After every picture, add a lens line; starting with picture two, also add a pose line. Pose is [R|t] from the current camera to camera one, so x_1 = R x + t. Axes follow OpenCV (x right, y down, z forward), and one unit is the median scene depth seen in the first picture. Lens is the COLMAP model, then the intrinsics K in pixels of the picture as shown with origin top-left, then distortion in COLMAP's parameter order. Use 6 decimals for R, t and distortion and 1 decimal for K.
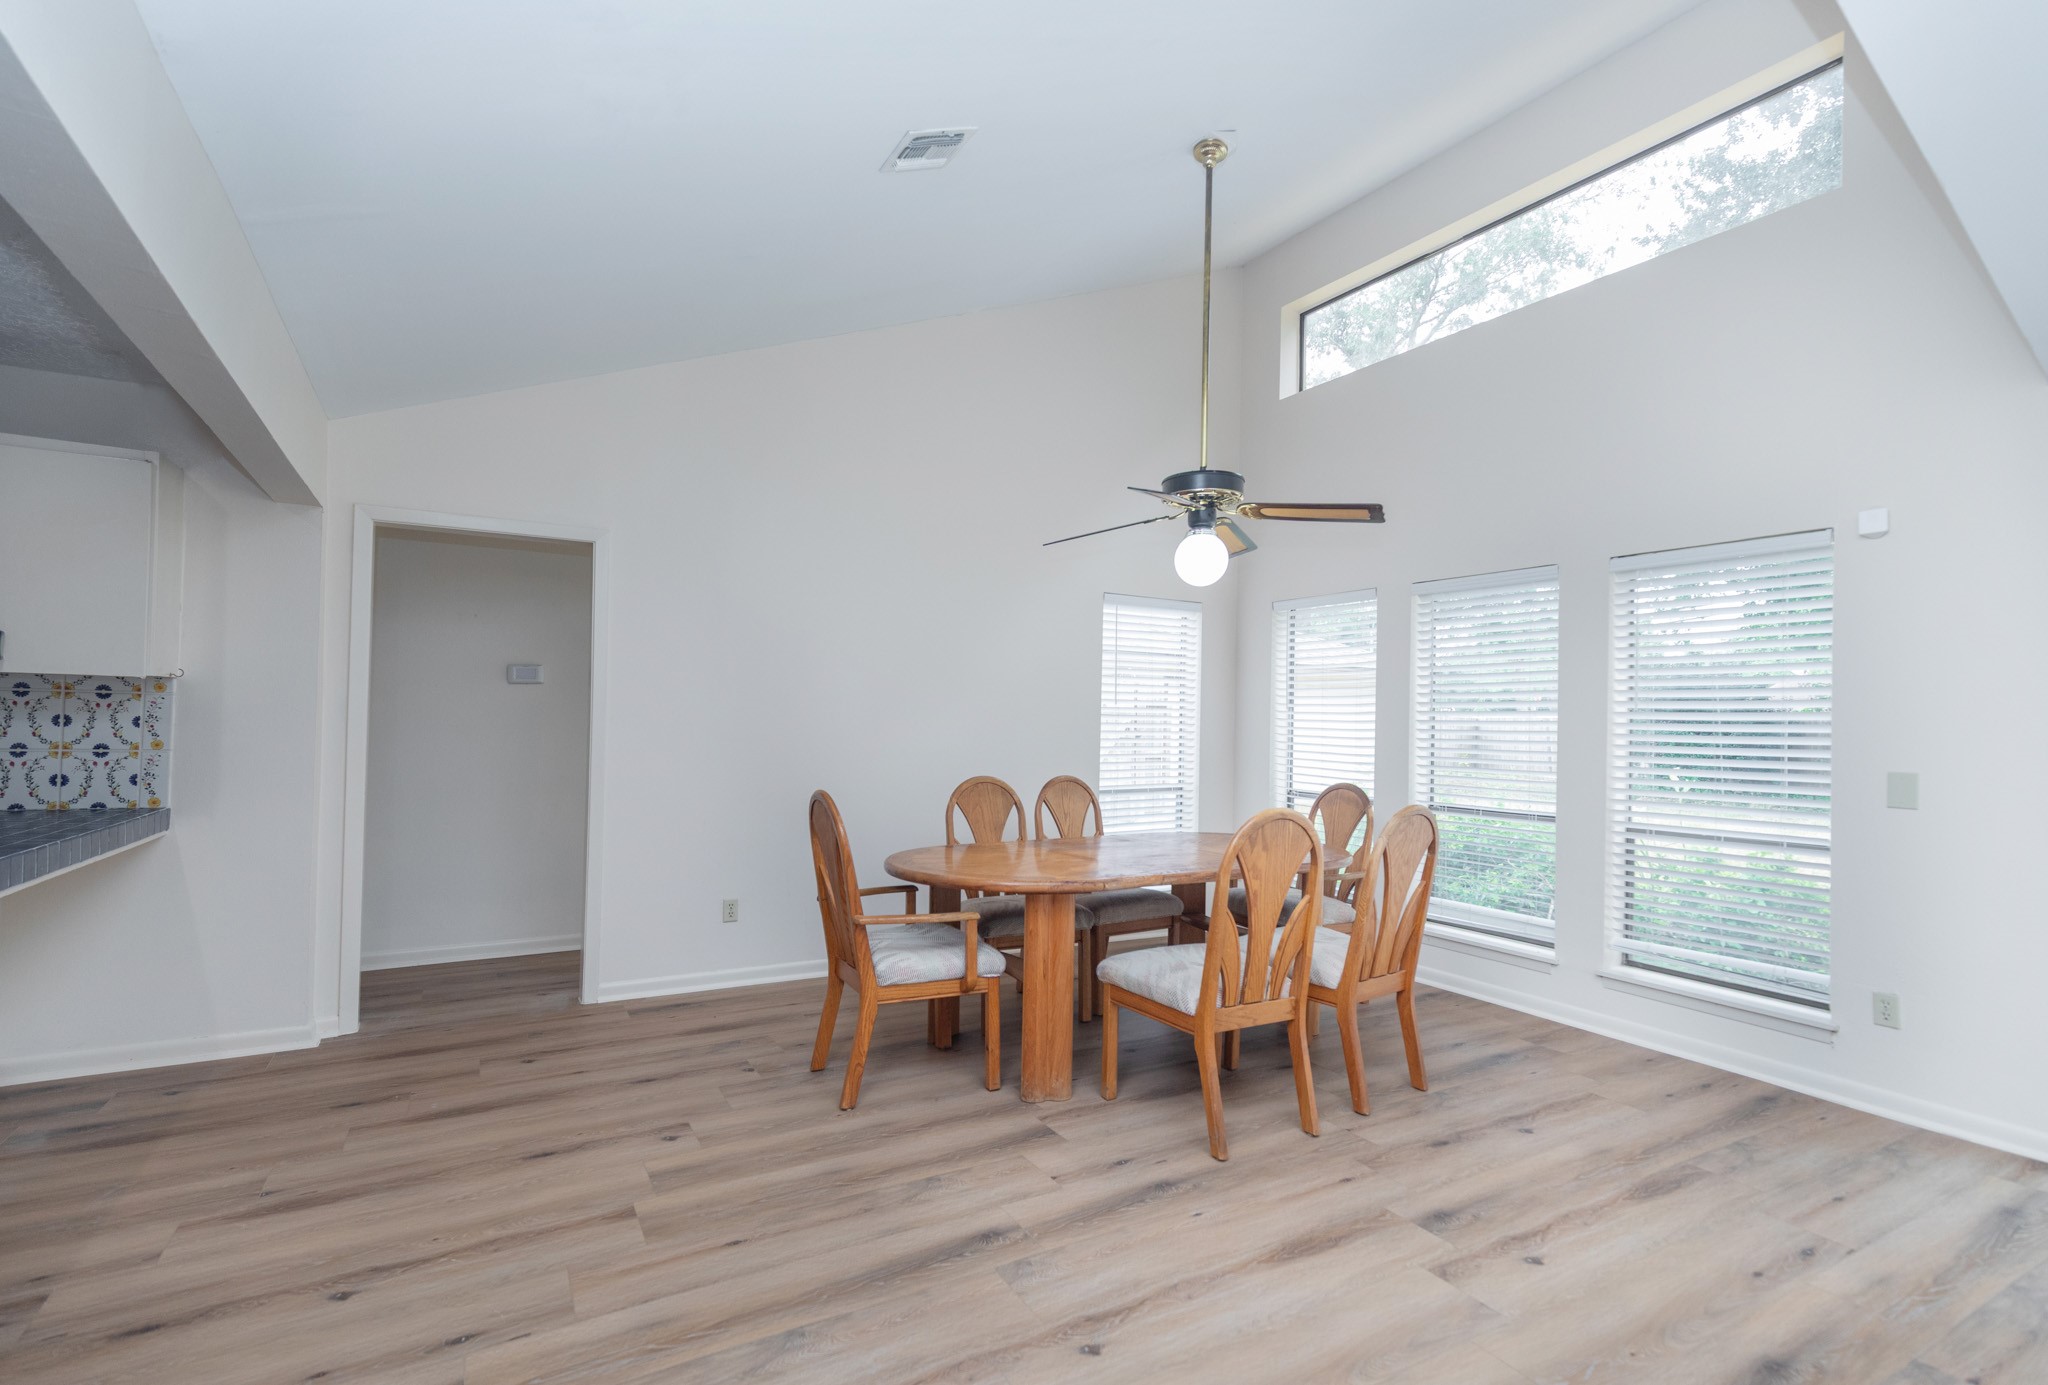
lens RADIAL K [[933.0, 0, 1001.0], [0, 933.0, 711.4], [0, 0, 1]] dist [0.001249, 0.000373]
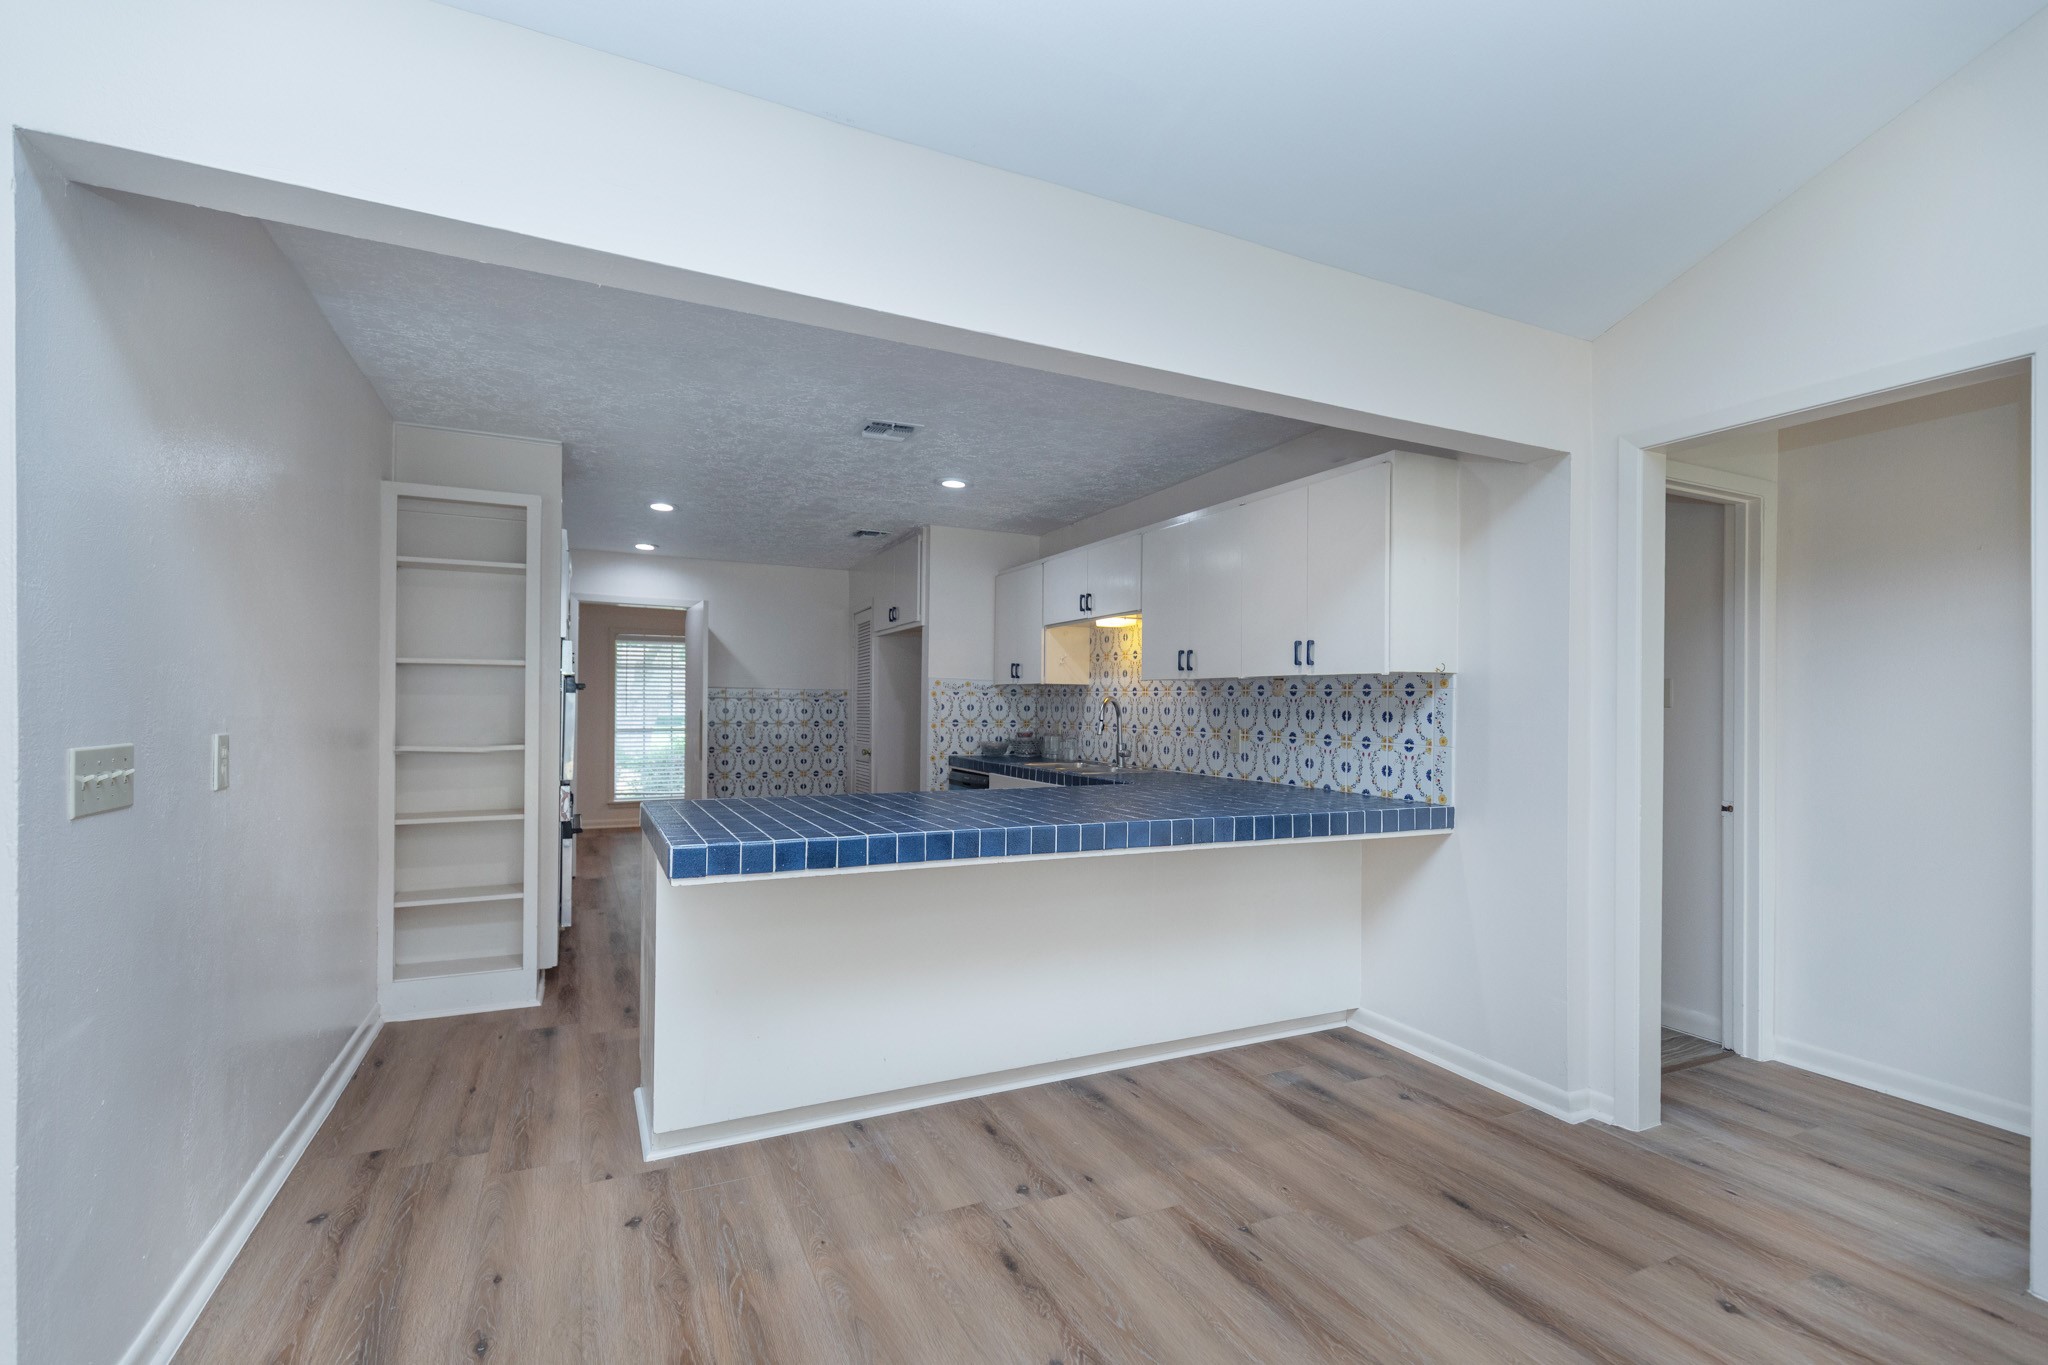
lens RADIAL K [[915.4, 0, 1027.9], [0, 915.4, 705.4], [0, 0, 1]] dist [0.011689, -0.000751]
pose [[-0.068147, -0.016614, -0.997537, 0.102138], [0.003348, 0.999852, -0.016881, 0.012851], [0.997670, -0.004490, -0.068081, 0.640393]]
